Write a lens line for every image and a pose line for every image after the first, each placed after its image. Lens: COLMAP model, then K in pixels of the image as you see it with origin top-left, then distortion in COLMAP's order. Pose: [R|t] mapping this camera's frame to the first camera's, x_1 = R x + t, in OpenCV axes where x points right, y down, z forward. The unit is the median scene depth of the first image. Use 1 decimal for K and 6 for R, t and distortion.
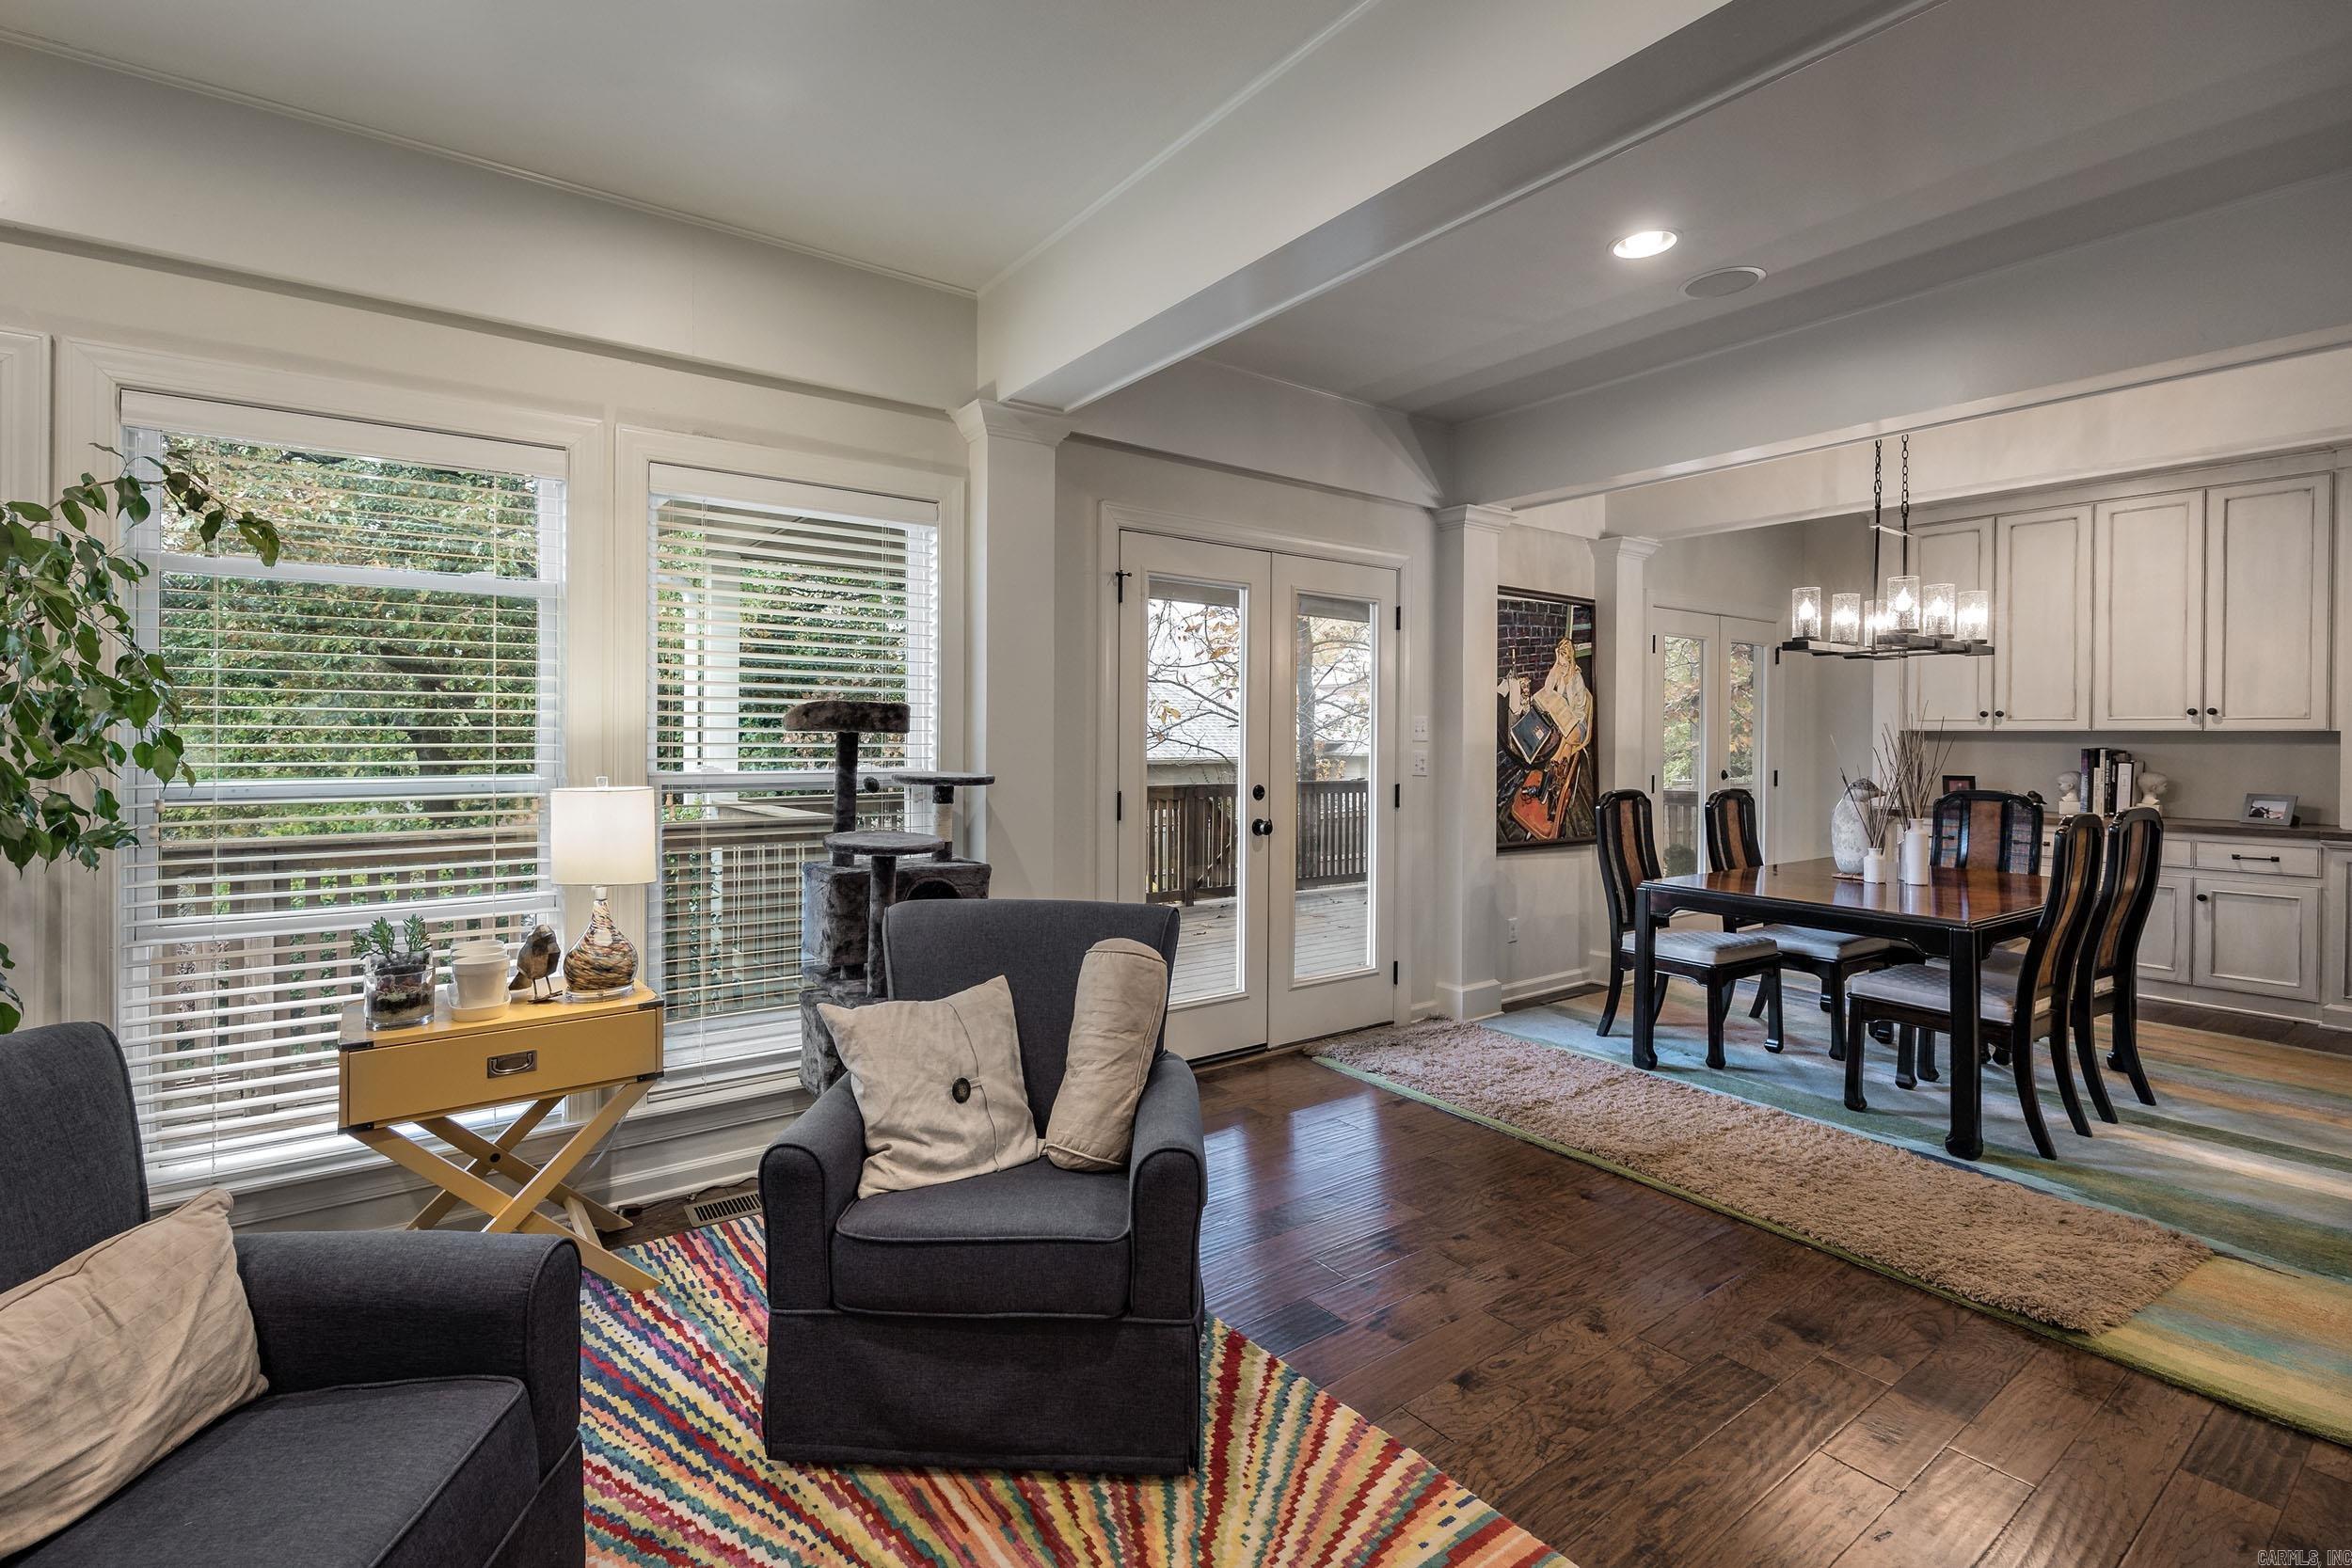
lens RADIAL K [[1031.6, 0, 1083.4], [0, 1031.6, 735.7], [0, 0, 1]] dist [-0.001933, -0.000005]
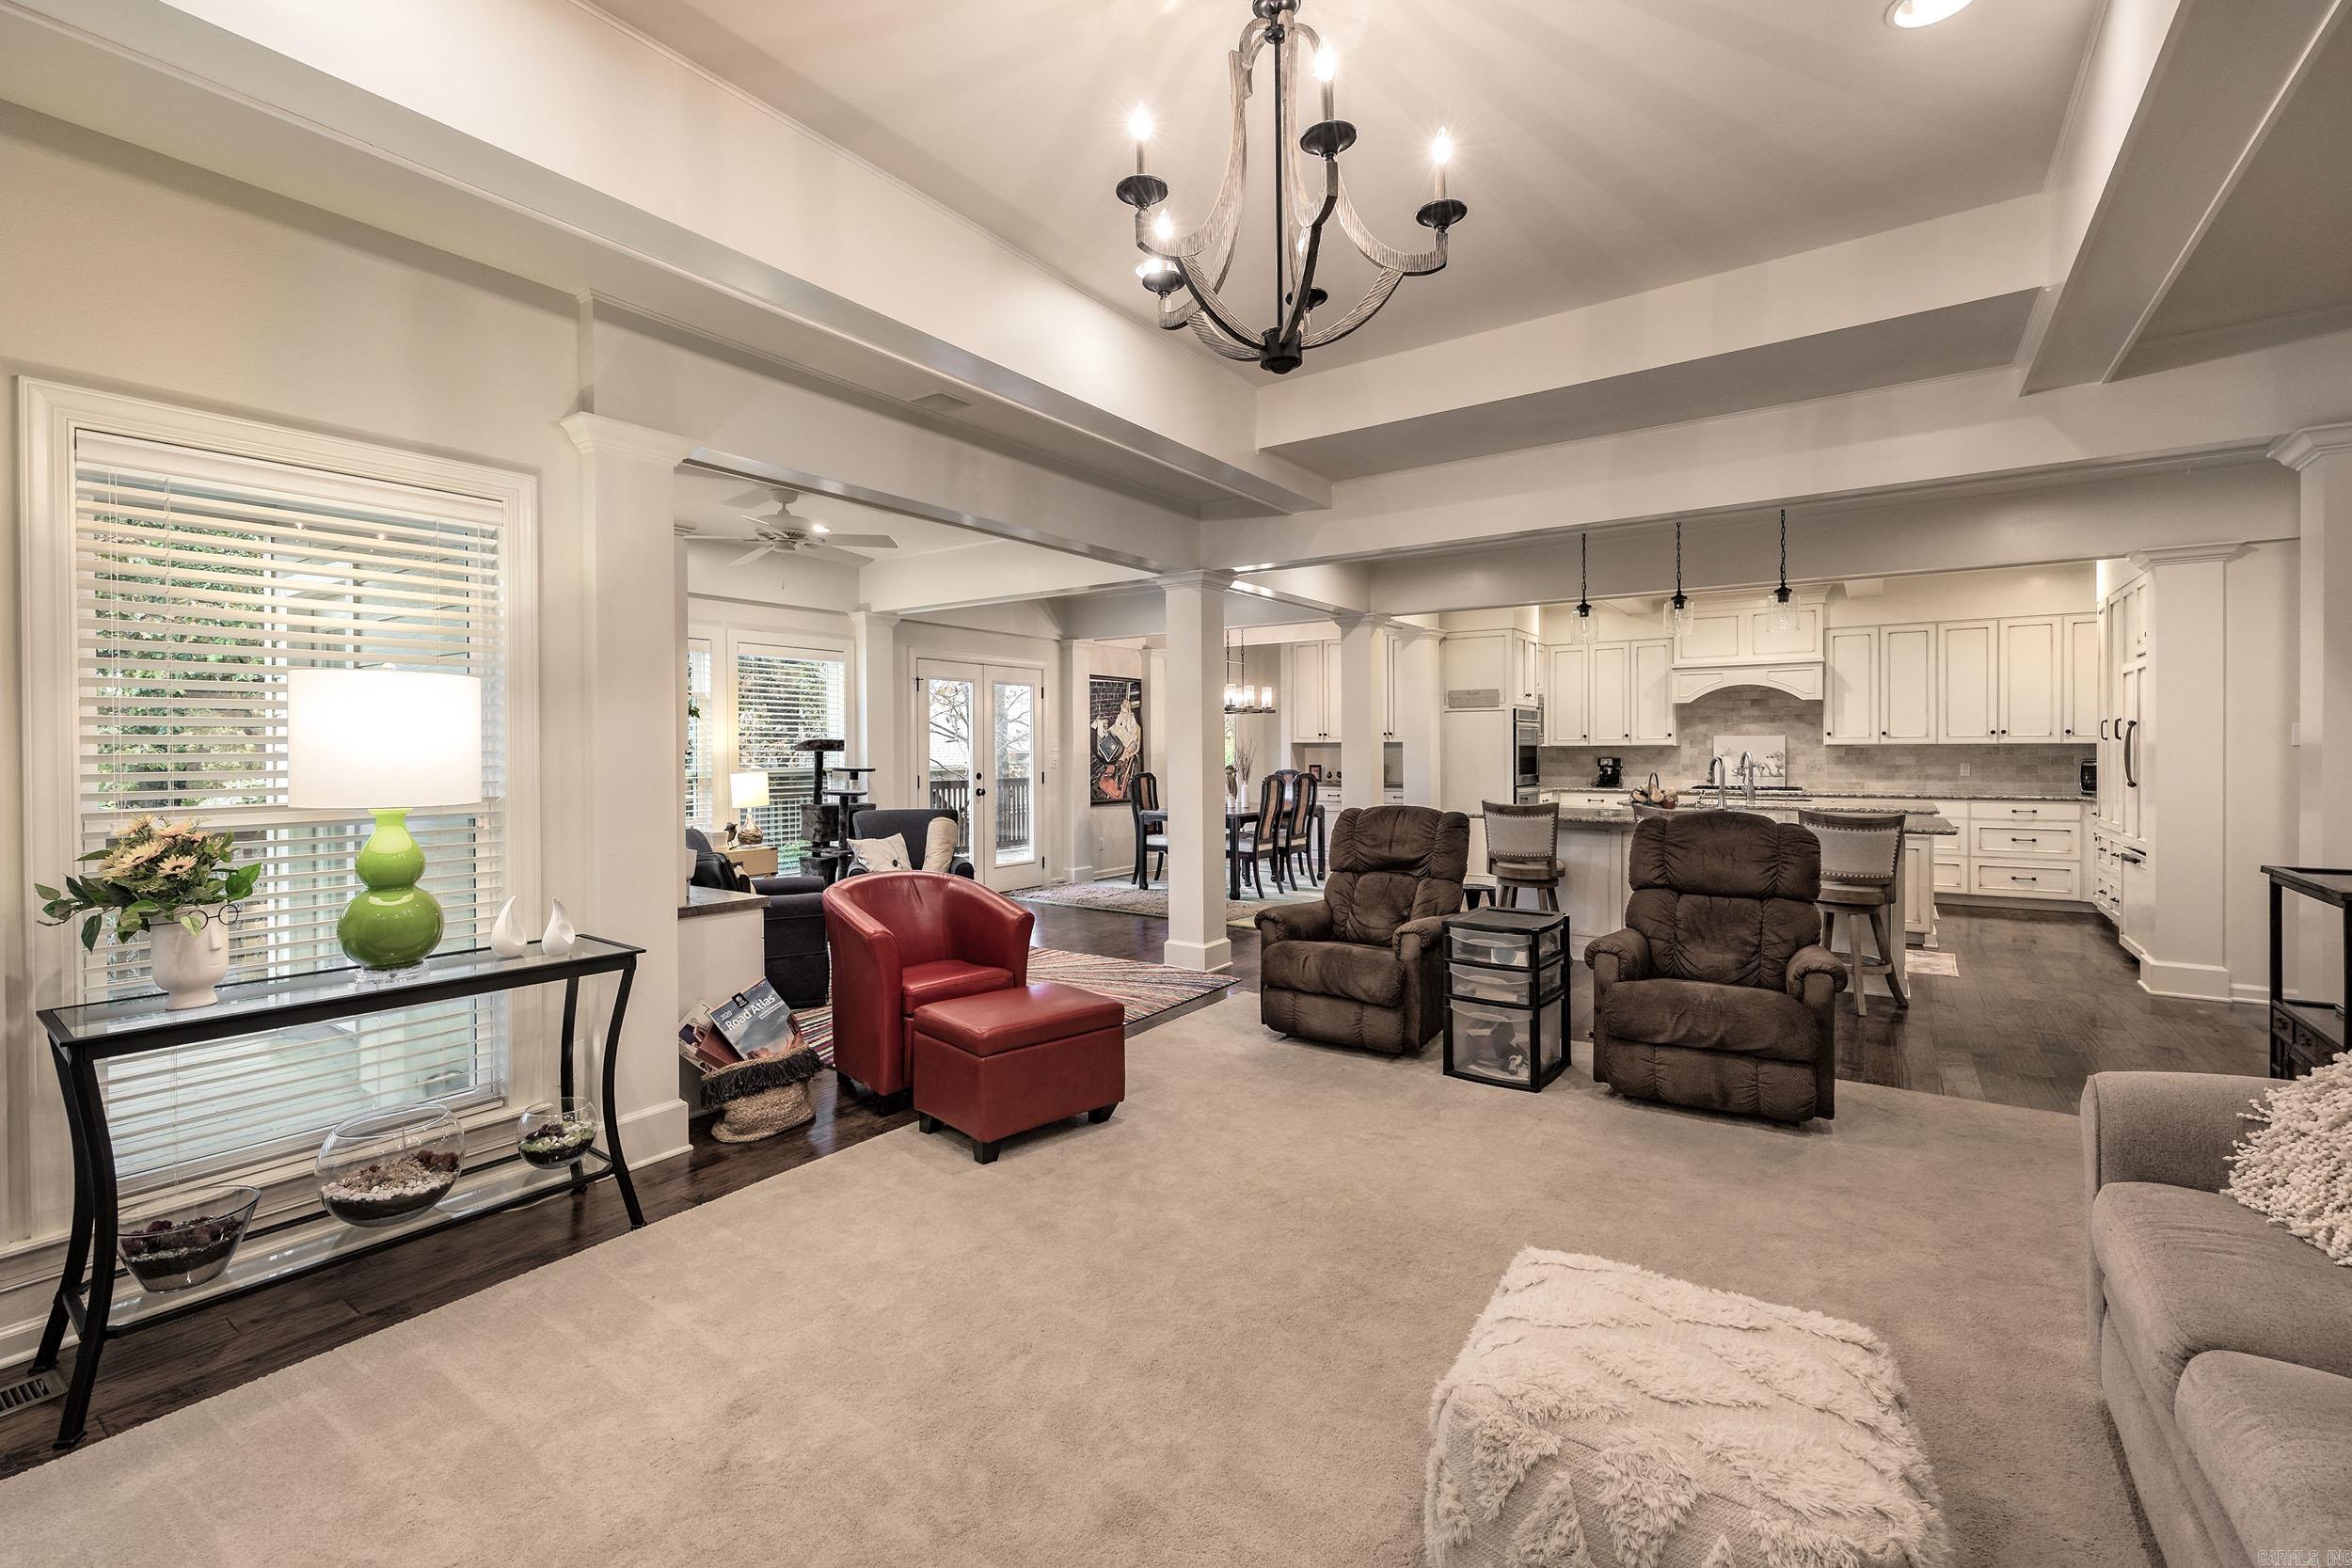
lens RADIAL K [[1031.6, 0, 1179.8], [0, 1031.6, 747.5], [0, 0, 1]] dist [-0.001933, -0.000005]
pose [[0.924681, -0.011305, 0.380574, -0.213982], [0.010675, 0.999936, 0.003768, -0.006861], [-0.380592, 0.000578, 0.924743, -0.948907]]
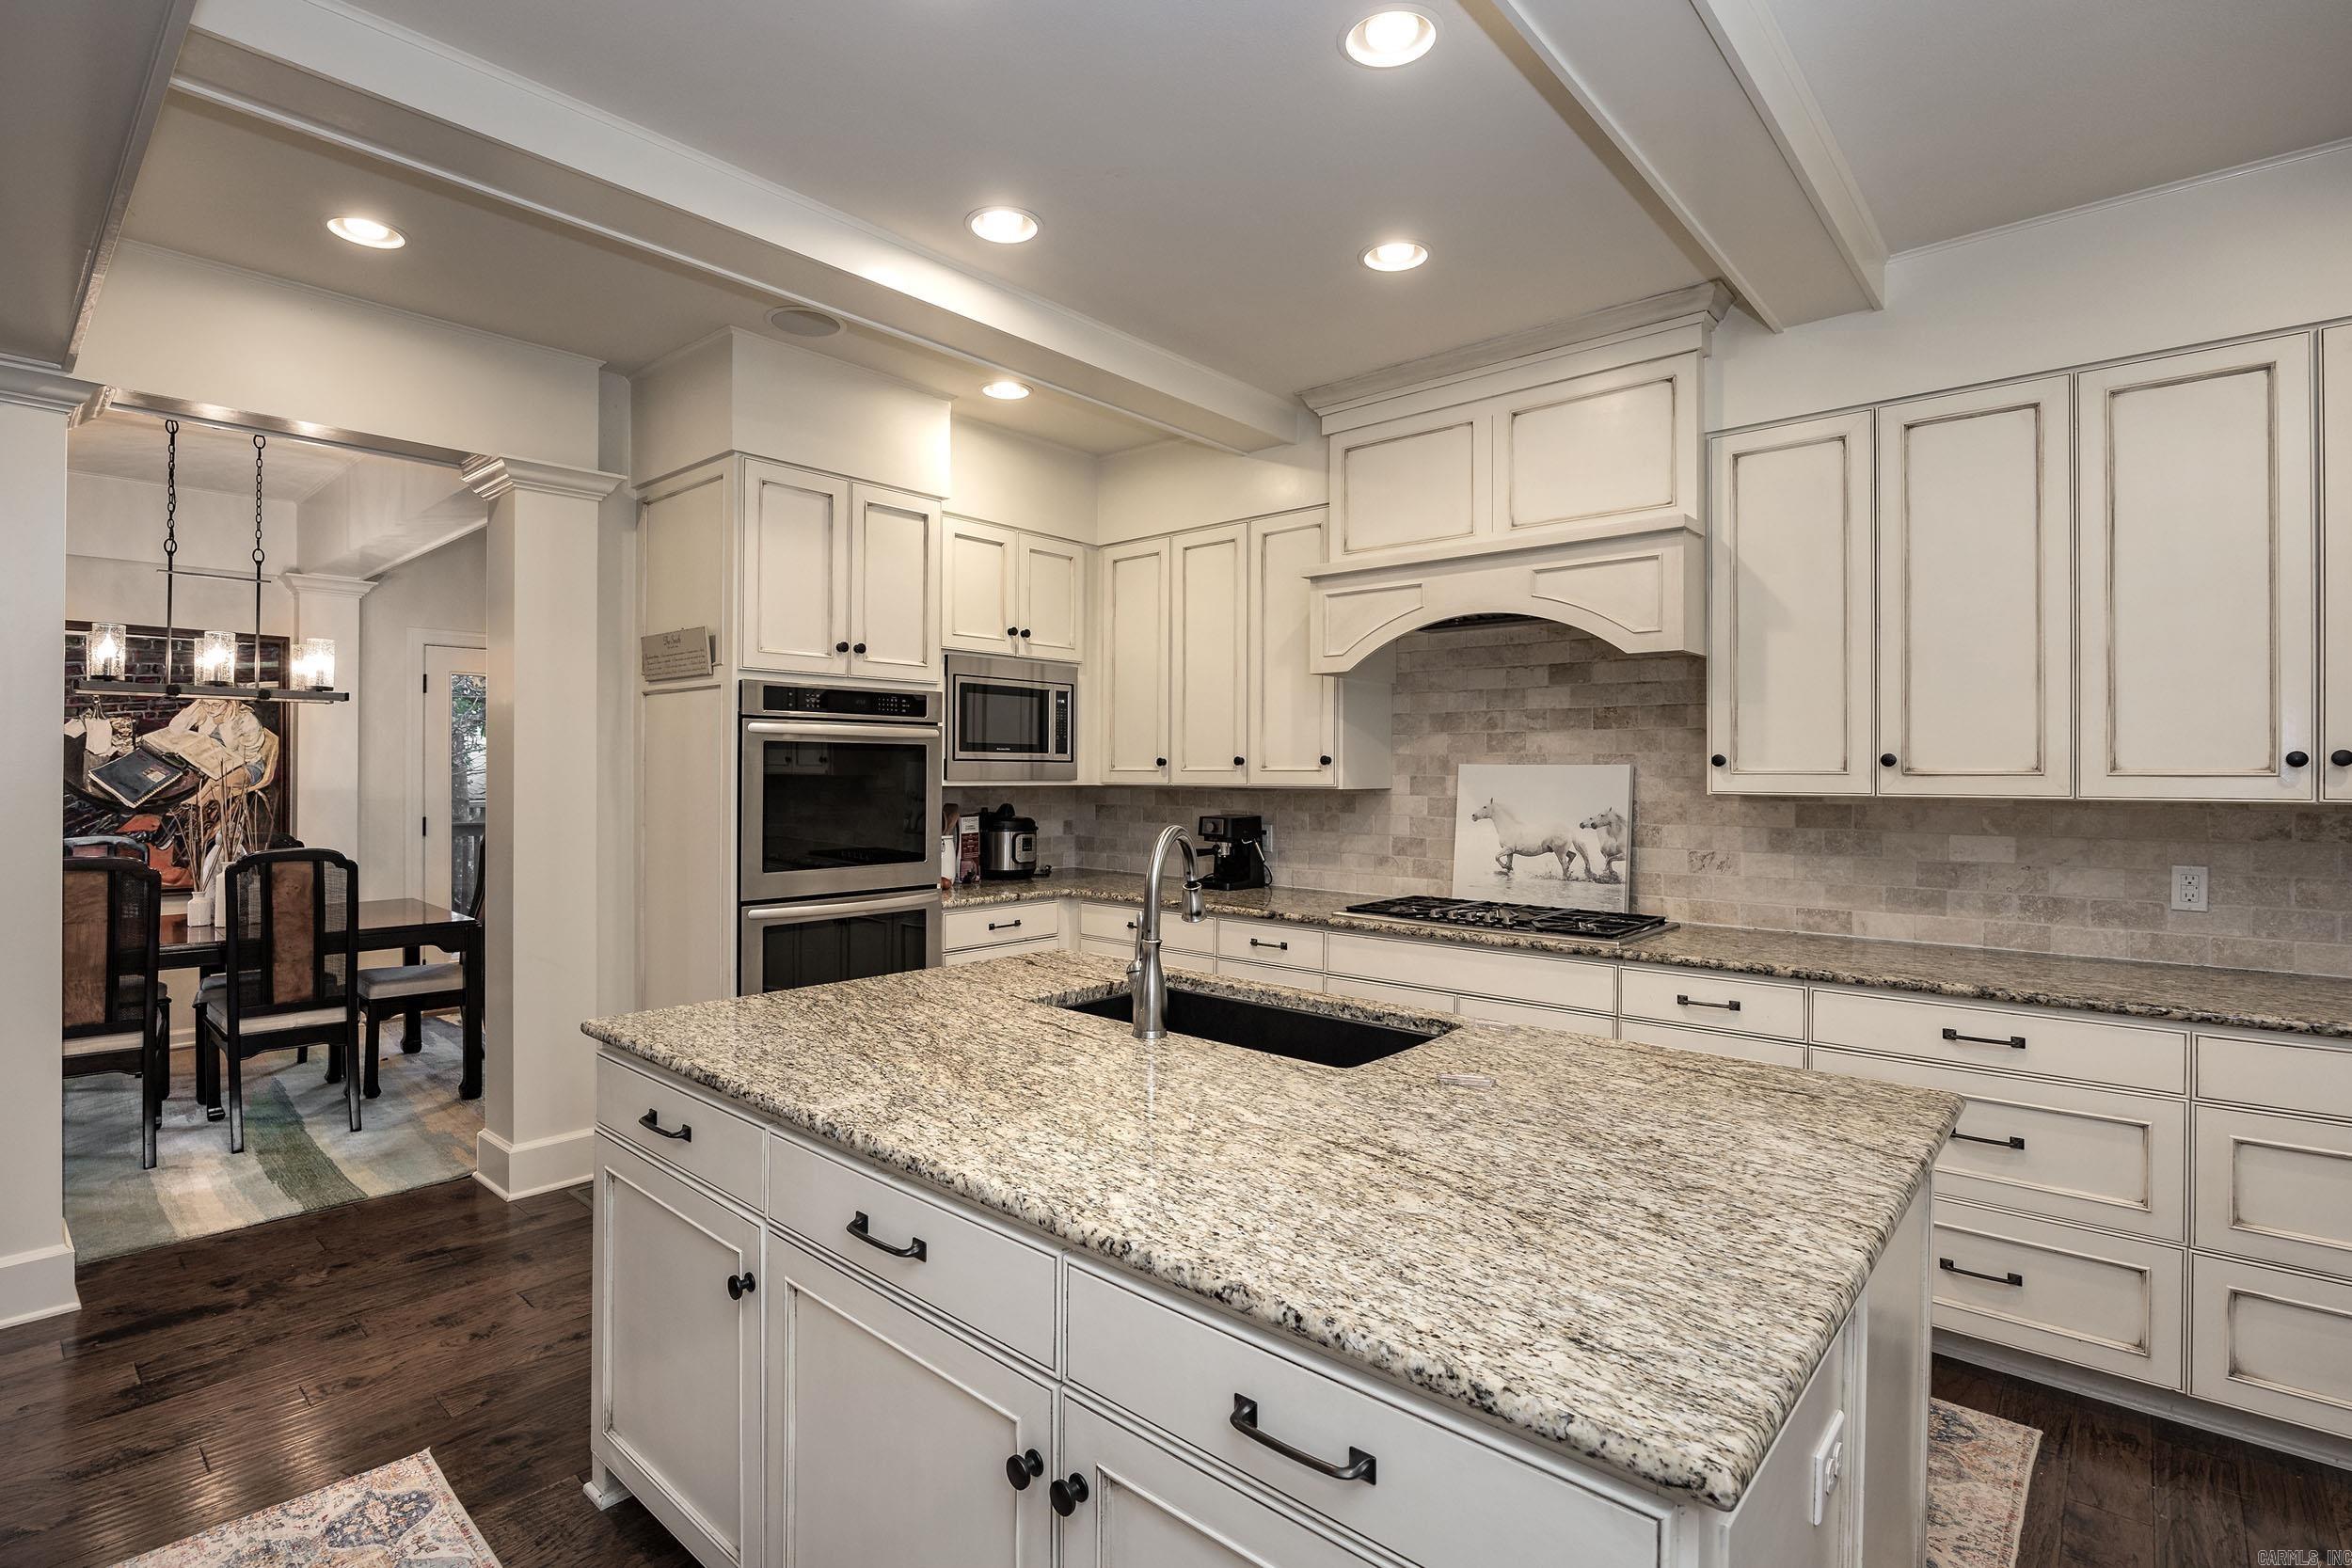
lens RADIAL K [[1113.1, 0, 1150.8], [0, 1113.1, 753.1], [0, 0, 1]] dist [-0.016109, 0.000142]
pose [[0.971585, 0.000842, 0.236688, 1.118806], [0.002046, 0.999926, -0.011957, -0.009236], [-0.236681, 0.012102, 0.971512, -0.208921]]
